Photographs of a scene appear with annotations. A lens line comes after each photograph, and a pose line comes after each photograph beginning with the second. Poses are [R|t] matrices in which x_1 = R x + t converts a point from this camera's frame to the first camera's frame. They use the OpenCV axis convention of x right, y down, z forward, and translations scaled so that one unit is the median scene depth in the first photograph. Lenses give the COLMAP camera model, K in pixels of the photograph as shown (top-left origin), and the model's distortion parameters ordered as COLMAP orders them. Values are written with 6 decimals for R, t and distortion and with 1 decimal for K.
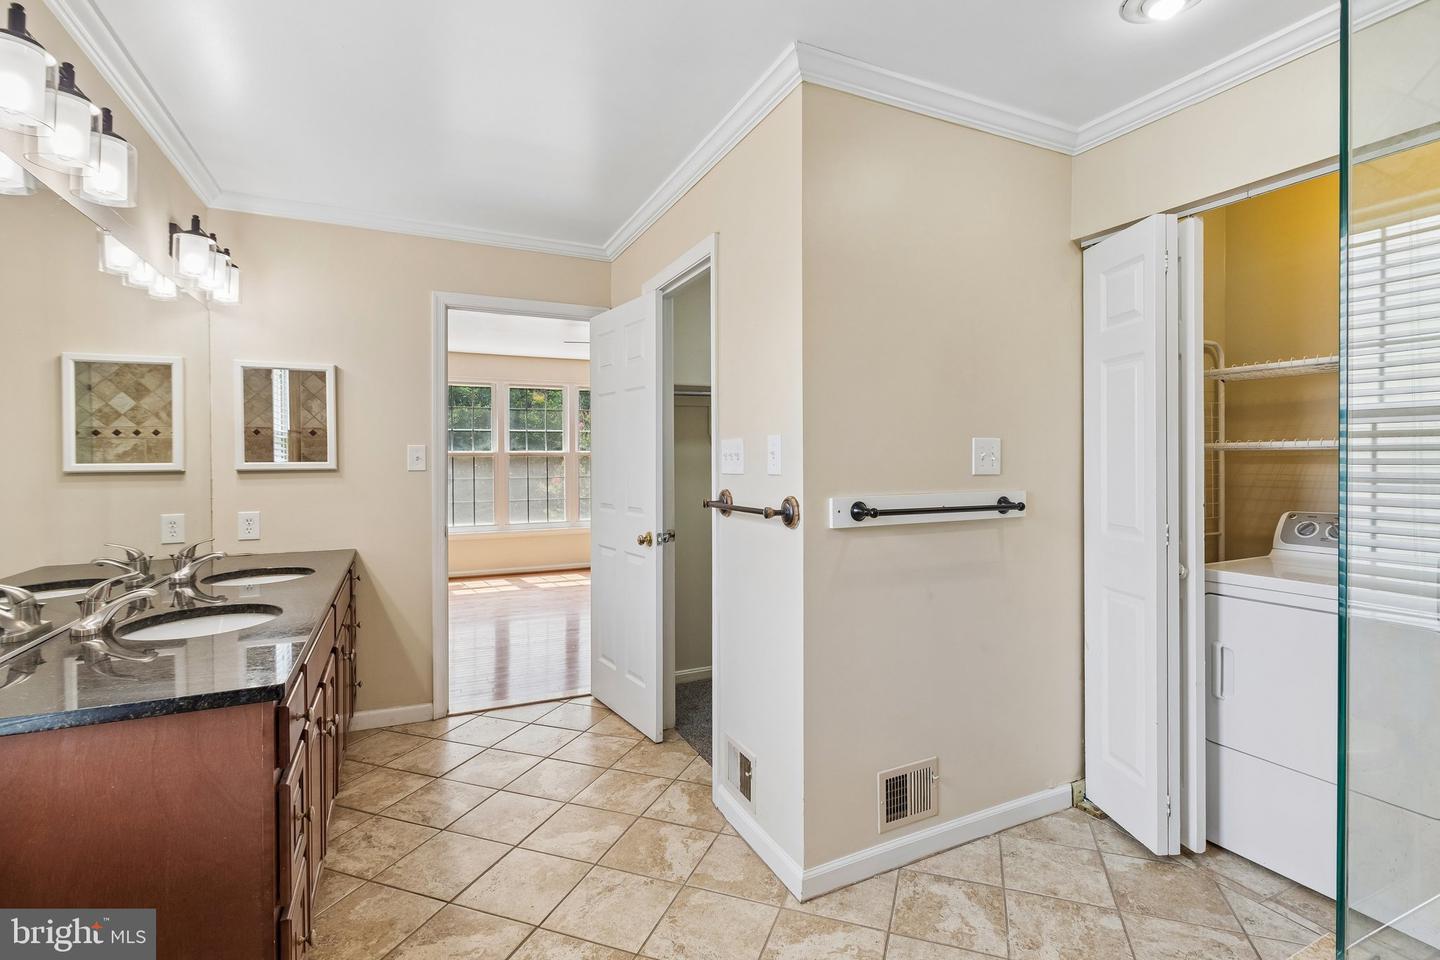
lens RADIAL K [[677.1, 0, 725.4], [0, 677.1, 451.6], [0, 0, 1]] dist [-0.000057, -0.000026]
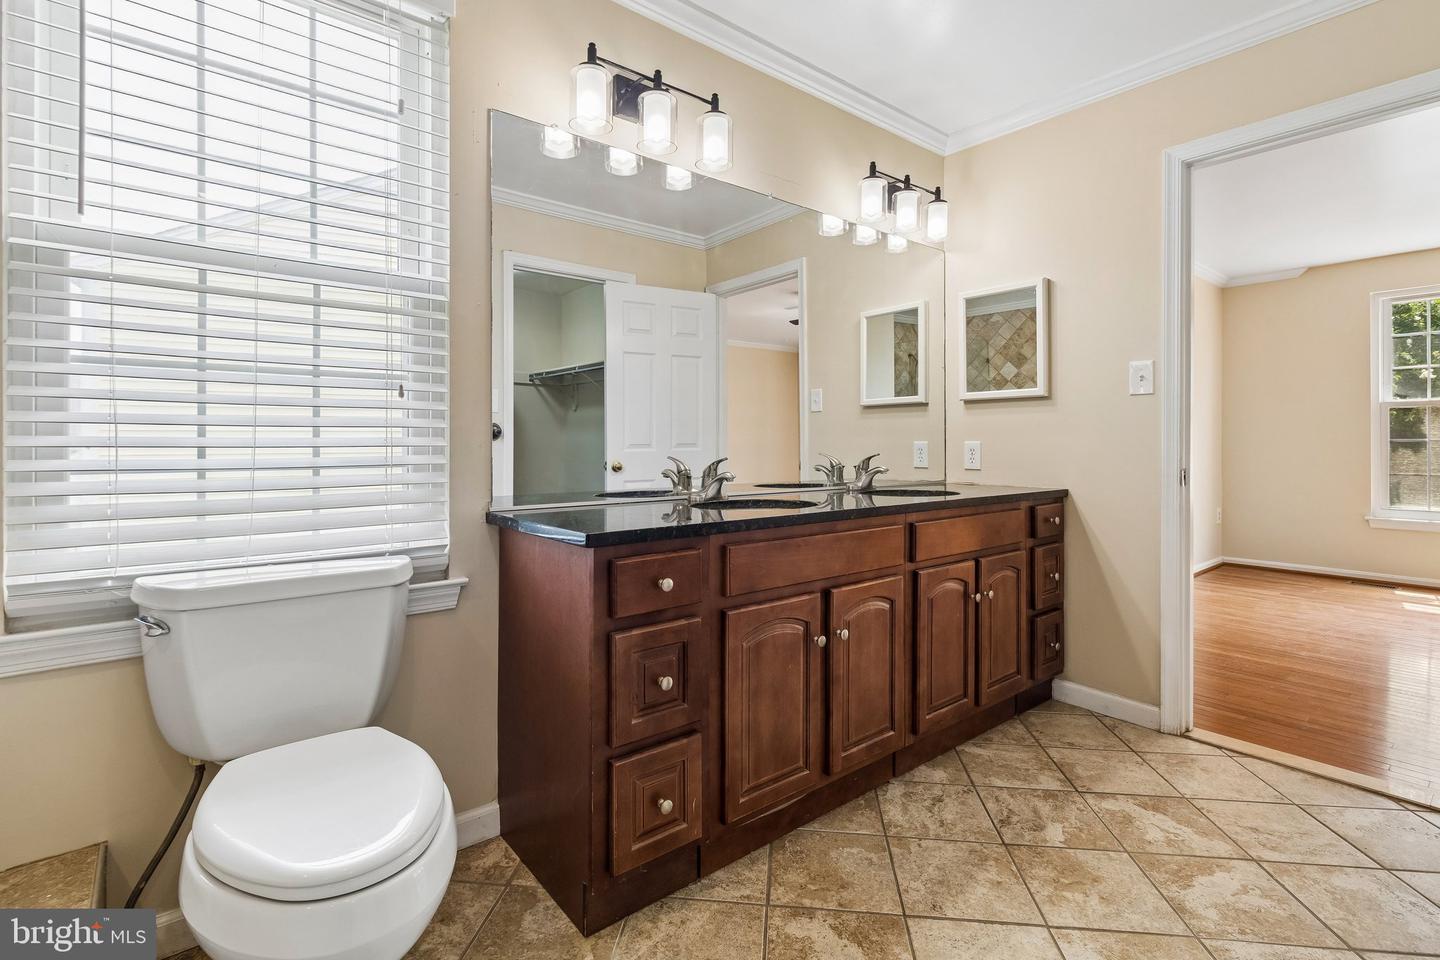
lens RADIAL K [[655.0, 0, 716.7], [0, 655.0, 428.6], [0, 0, 1]] dist [-0.042237, 0.000063]
pose [[0.210230, -0.030409, -0.977179, 0.163813], [-0.000271, 0.999514, -0.031163, 0.102184], [0.977652, 0.006816, 0.210120, 0.431988]]
